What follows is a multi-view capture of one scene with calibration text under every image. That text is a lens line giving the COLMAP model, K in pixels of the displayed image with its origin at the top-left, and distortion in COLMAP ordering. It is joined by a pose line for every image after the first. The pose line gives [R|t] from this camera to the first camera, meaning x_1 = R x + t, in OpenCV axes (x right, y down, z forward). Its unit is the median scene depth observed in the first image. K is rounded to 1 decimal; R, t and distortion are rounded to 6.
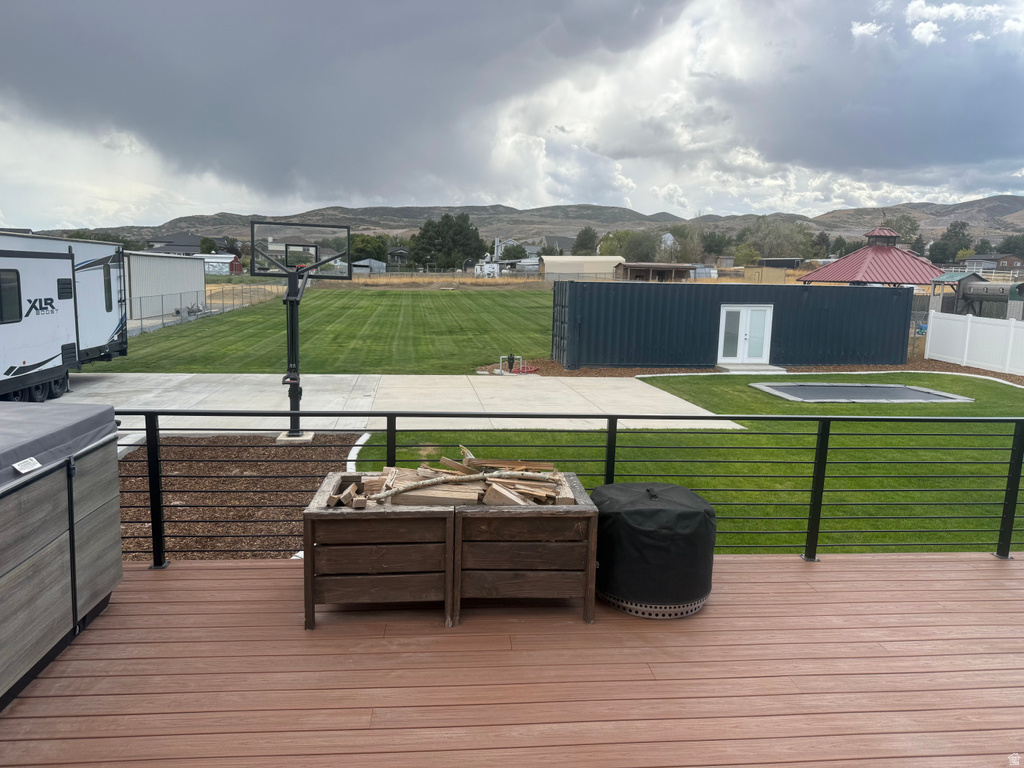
lens RADIAL K [[735.8, 0, 516.2], [0, 735.8, 379.7], [0, 0, 1]] dist [0.048558, -0.059144]
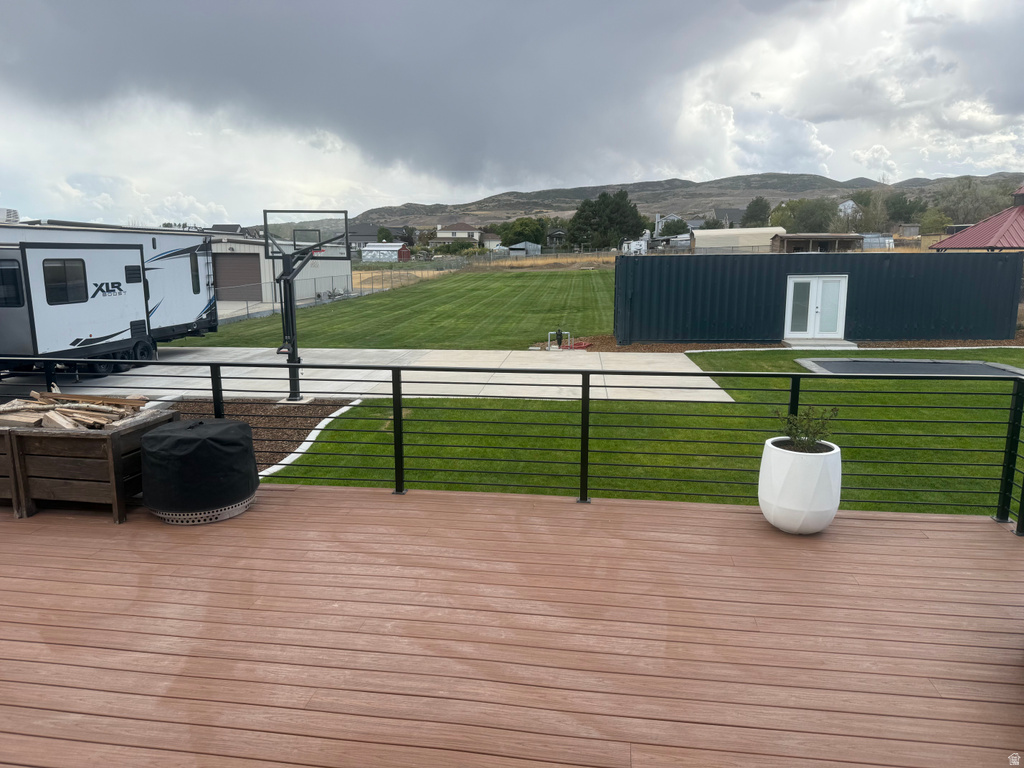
lens RADIAL K [[735.8, 0, 513.0], [0, 735.8, 389.3], [0, 0, 1]] dist [0.048558, -0.059144]
pose [[0.971388, 0.013418, -0.237120, 0.119562], [-0.004267, 0.999228, 0.039060, 0.005631], [0.237461, -0.036931, 0.970695, -0.006294]]
